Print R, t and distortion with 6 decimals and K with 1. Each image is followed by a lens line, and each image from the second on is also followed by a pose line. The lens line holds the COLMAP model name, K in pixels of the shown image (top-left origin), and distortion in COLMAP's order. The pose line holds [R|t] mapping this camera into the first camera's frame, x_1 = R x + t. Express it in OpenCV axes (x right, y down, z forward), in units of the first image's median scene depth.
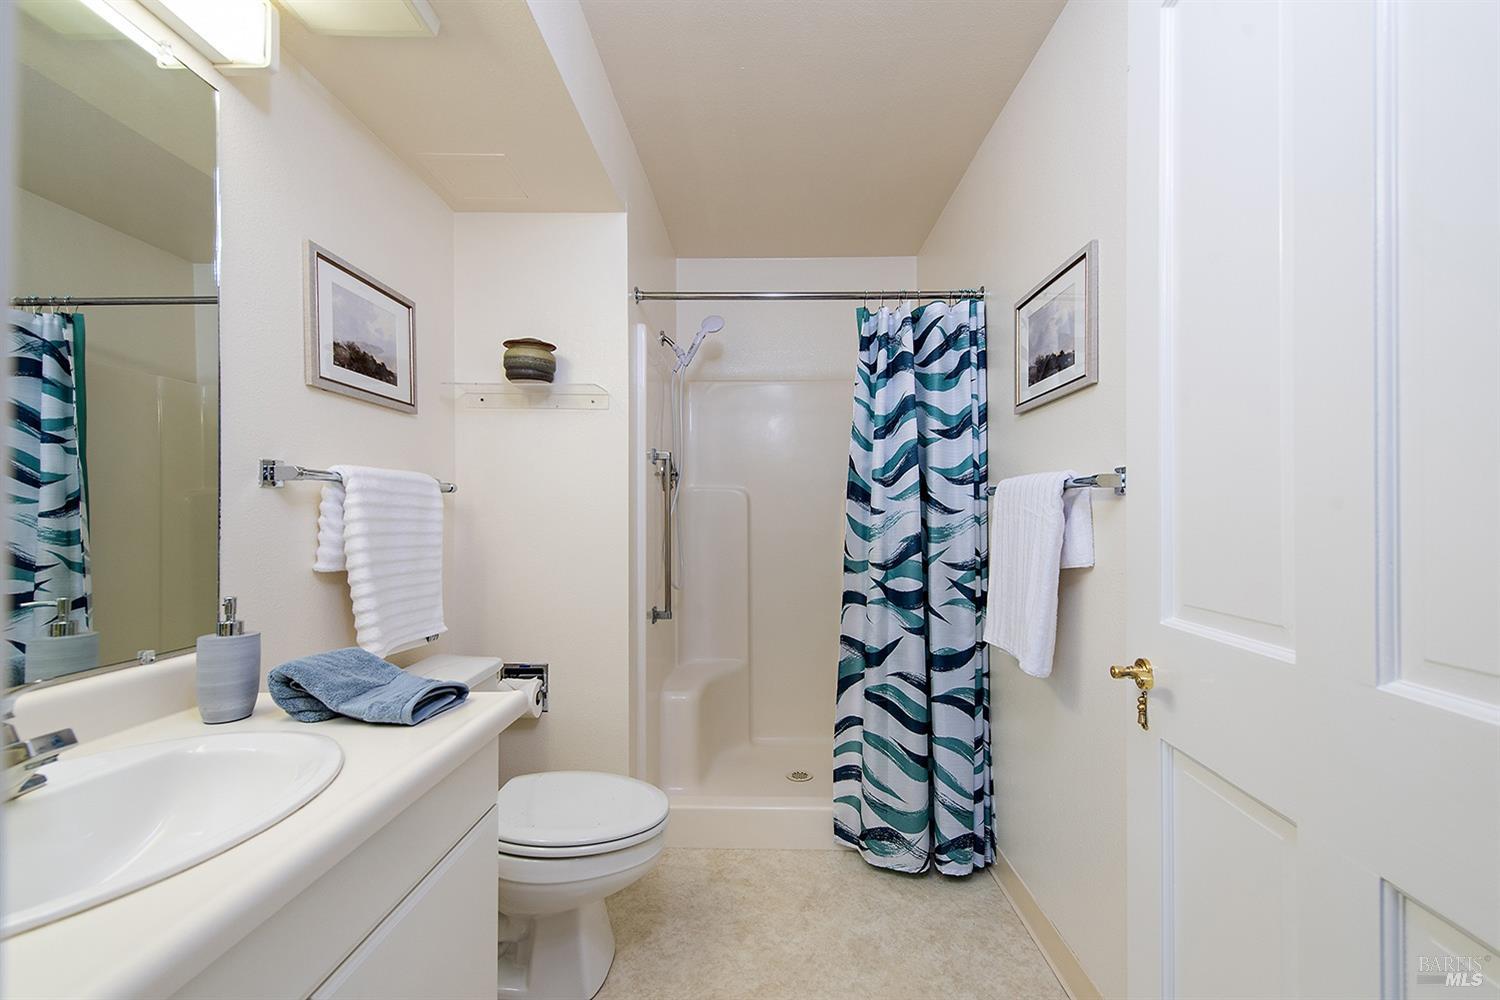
lens RADIAL K [[611.9, 0, 756.9], [0, 611.9, 511.8], [0, 0, 1]] dist [0.011133, -0.002480]
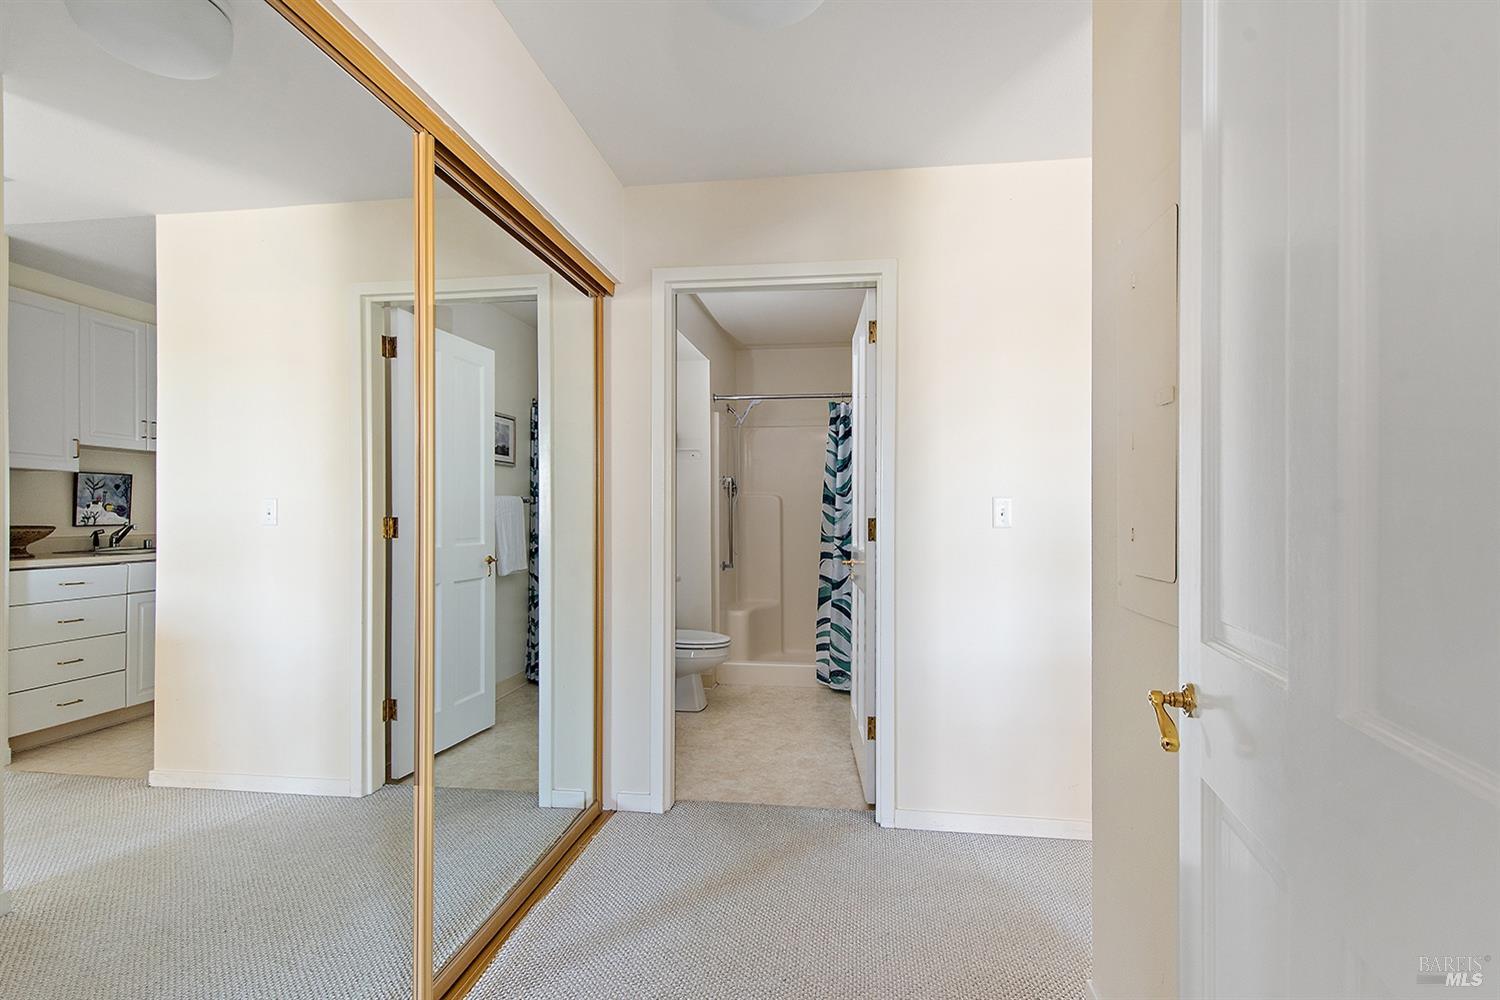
lens RADIAL K [[713.7, 0, 755.7], [0, 713.7, 504.7], [0, 0, 1]] dist [0.004886, -0.000853]
pose [[0.992297, -0.003152, -0.123839, 0.217230], [0.003107, 0.999995, -0.000554, -0.016287], [0.123840, 0.000165, 0.992302, -1.249985]]
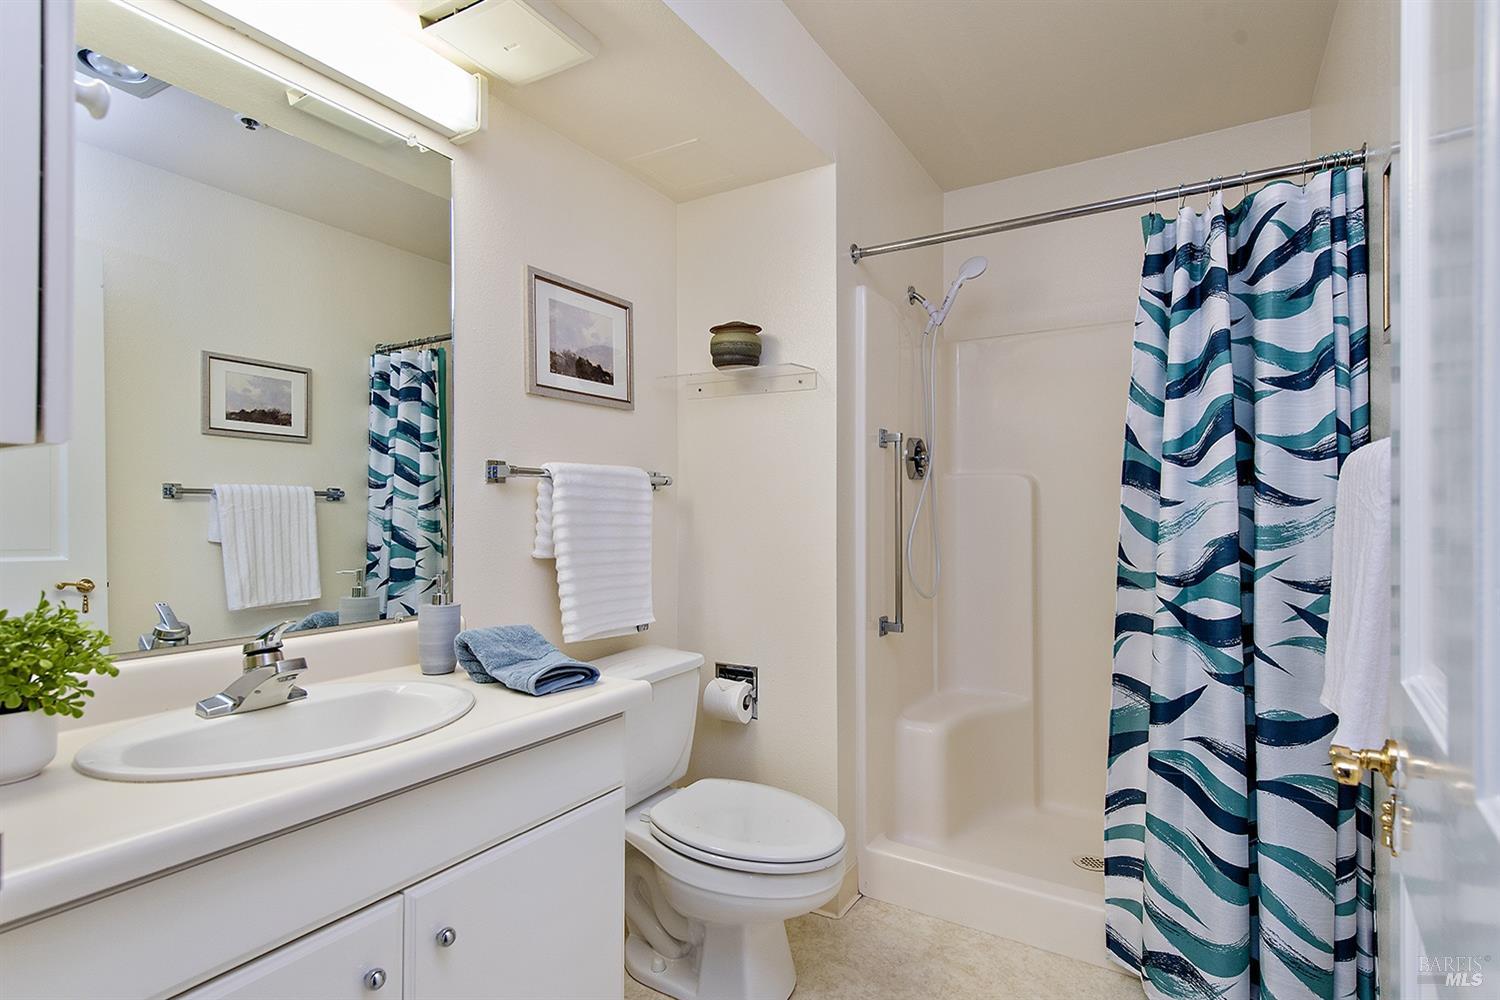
lens RADIAL K [[741.6, 0, 739.6], [0, 741.6, 503.2], [0, 0, 1]] dist [0.013612, -0.008493]
pose [[0.857588, -0.004166, -0.514321, 0.212934], [0.002613, 0.999990, -0.003743, 0.002500], [0.514331, 0.001866, 0.857590, 0.018997]]
